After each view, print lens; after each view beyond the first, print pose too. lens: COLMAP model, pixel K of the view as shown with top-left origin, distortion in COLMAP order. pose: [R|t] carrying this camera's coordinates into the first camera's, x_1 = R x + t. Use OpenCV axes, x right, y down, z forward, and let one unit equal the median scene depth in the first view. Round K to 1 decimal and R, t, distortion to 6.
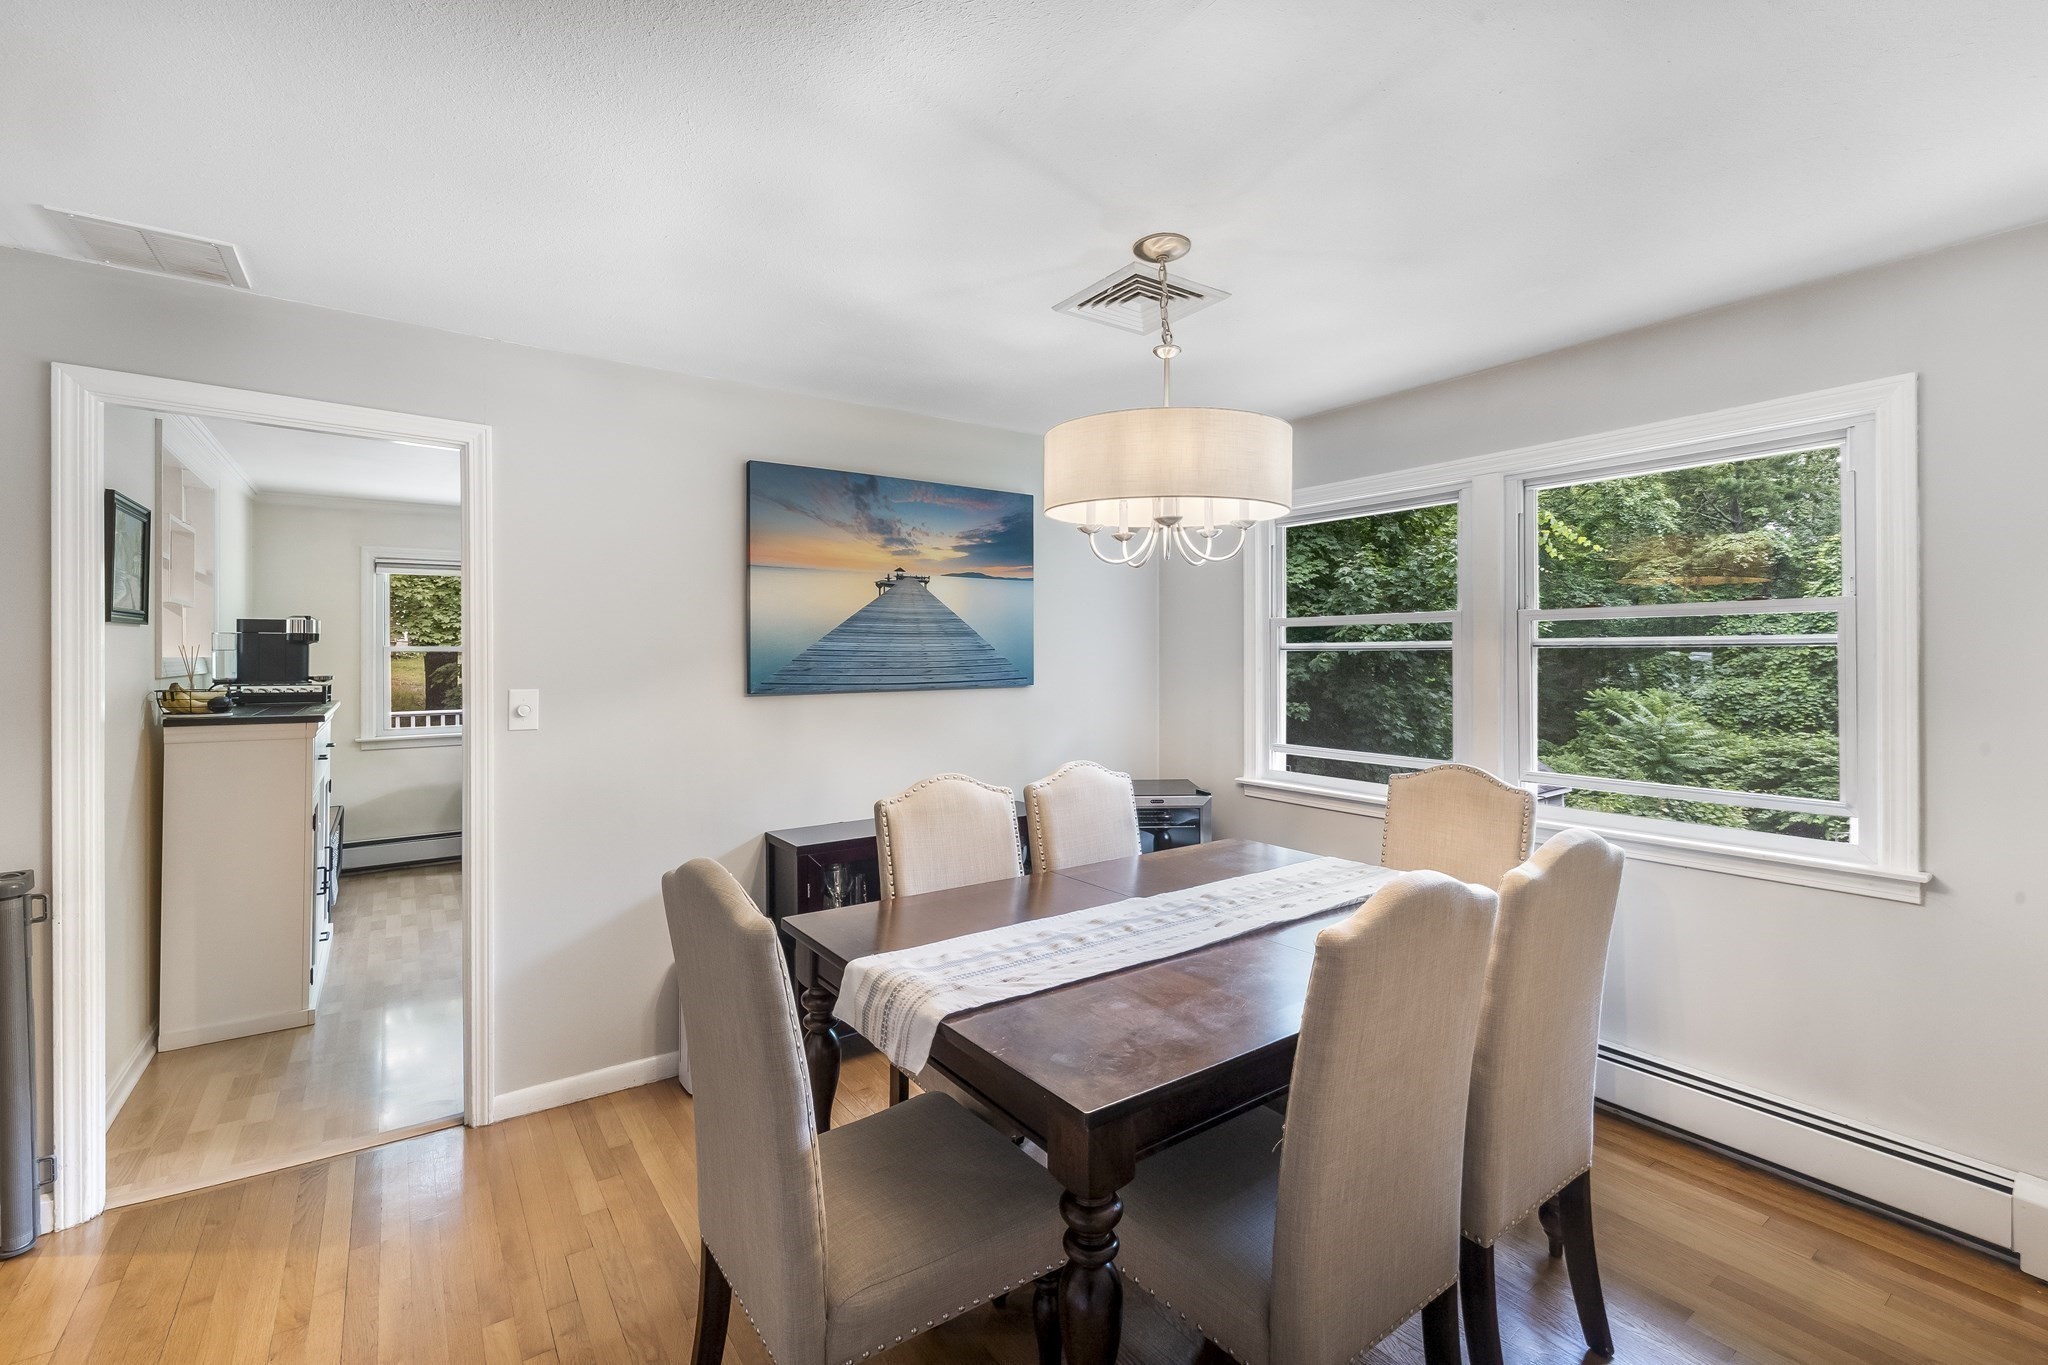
lens RADIAL K [[877.1, 0, 1021.9], [0, 877.1, 647.6], [0, 0, 1]] dist [-0.000686, -0.000423]
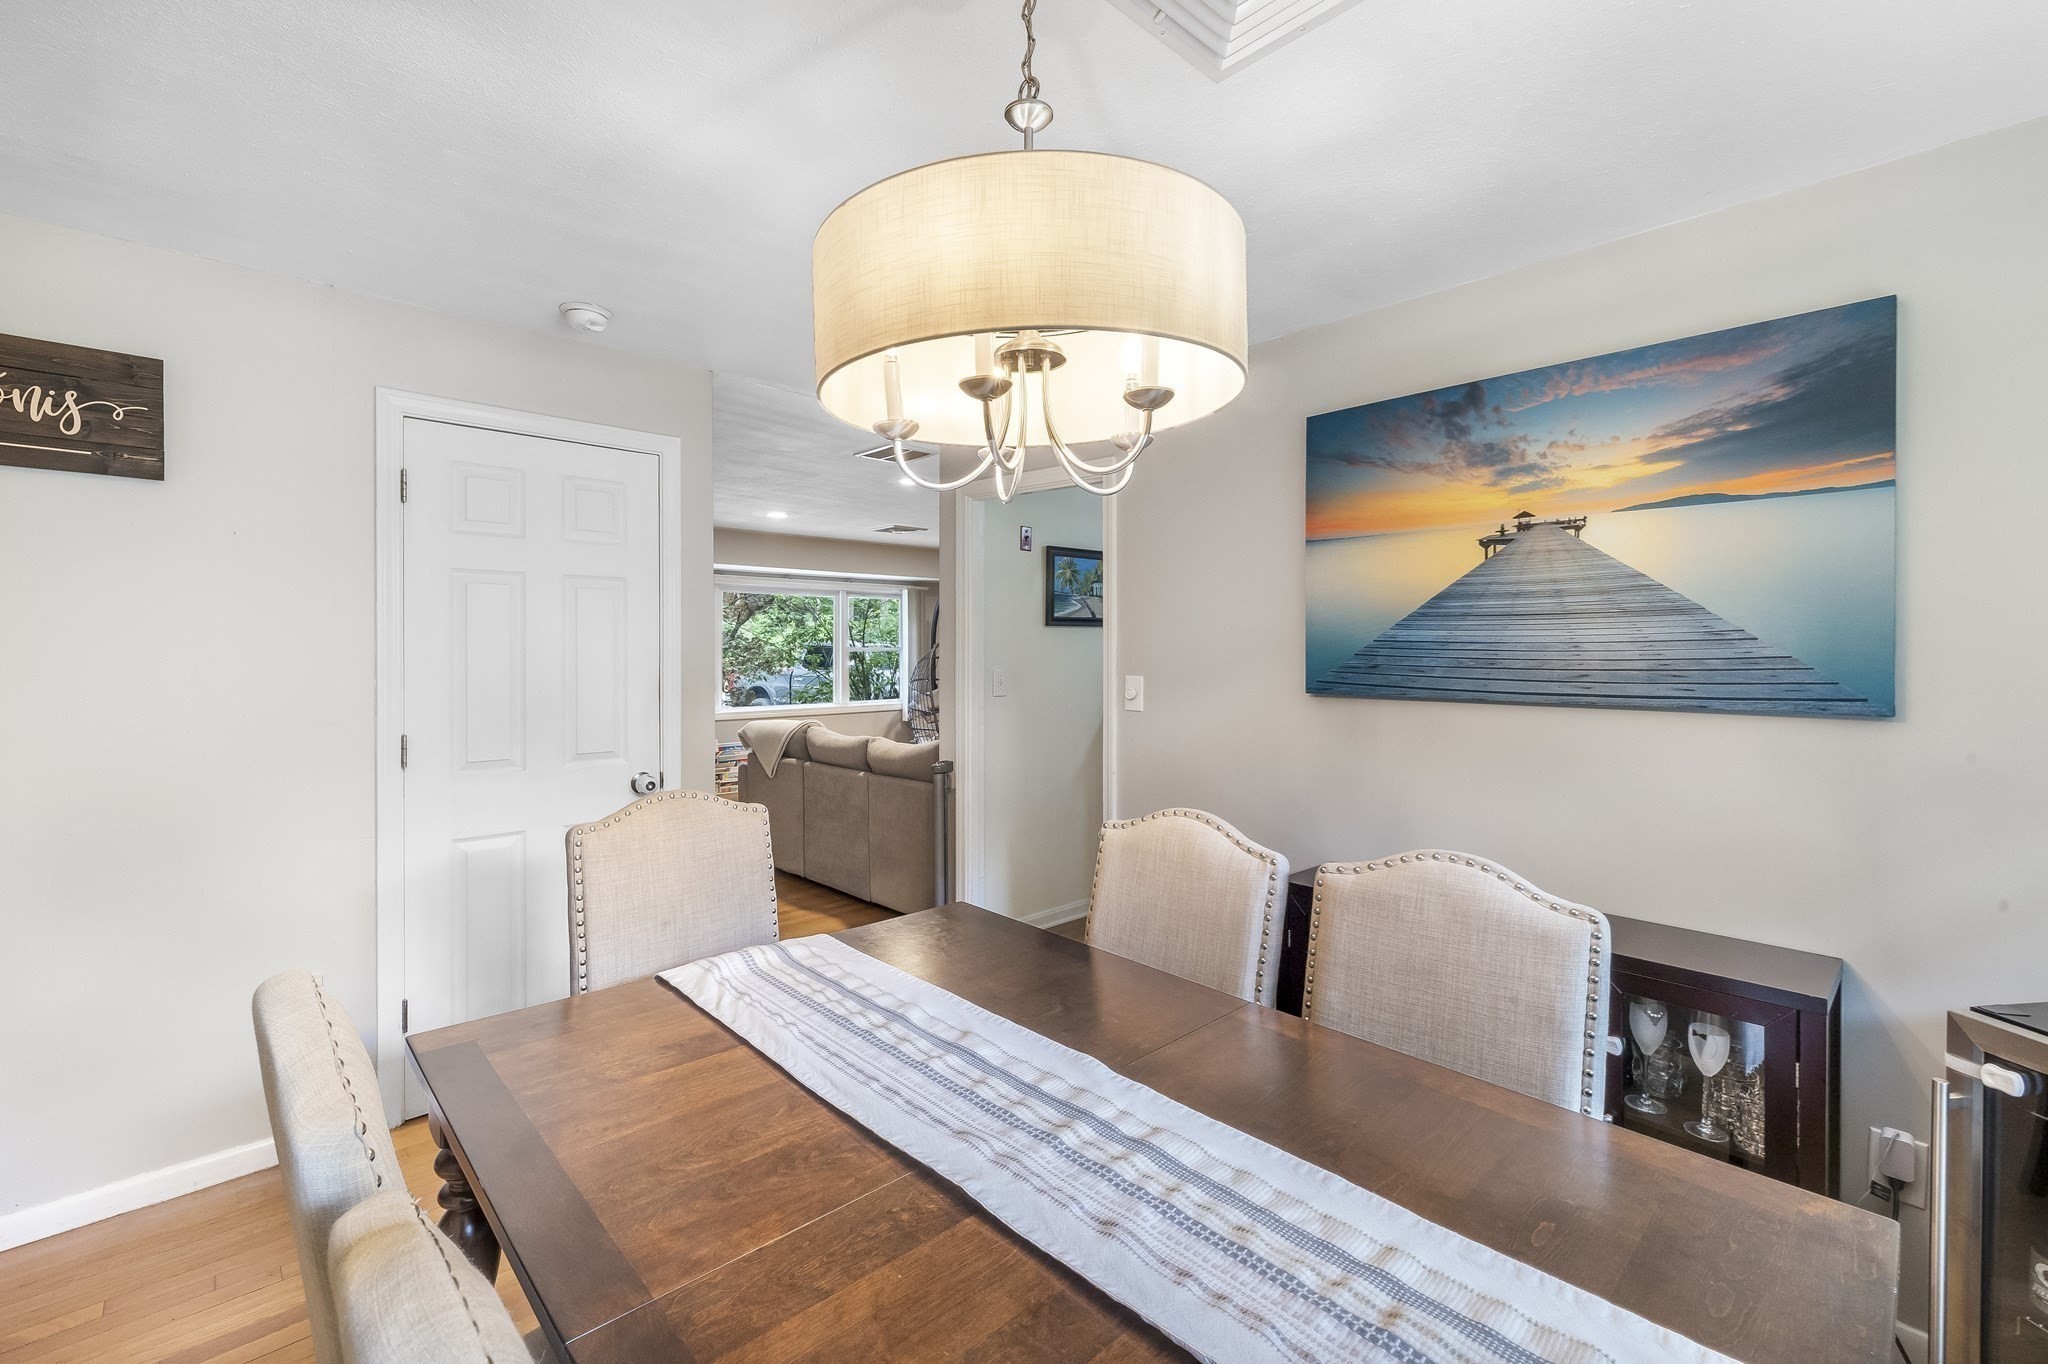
lens RADIAL K [[877.1, 0, 1021.9], [0, 877.1, 647.1], [0, 0, 1]] dist [-0.000686, -0.000423]
pose [[0.128011, 0.003892, -0.991765, 0.448793], [0.004394, 0.999980, 0.004492, 0.003070], [0.991763, -0.004933, 0.127992, 0.557412]]
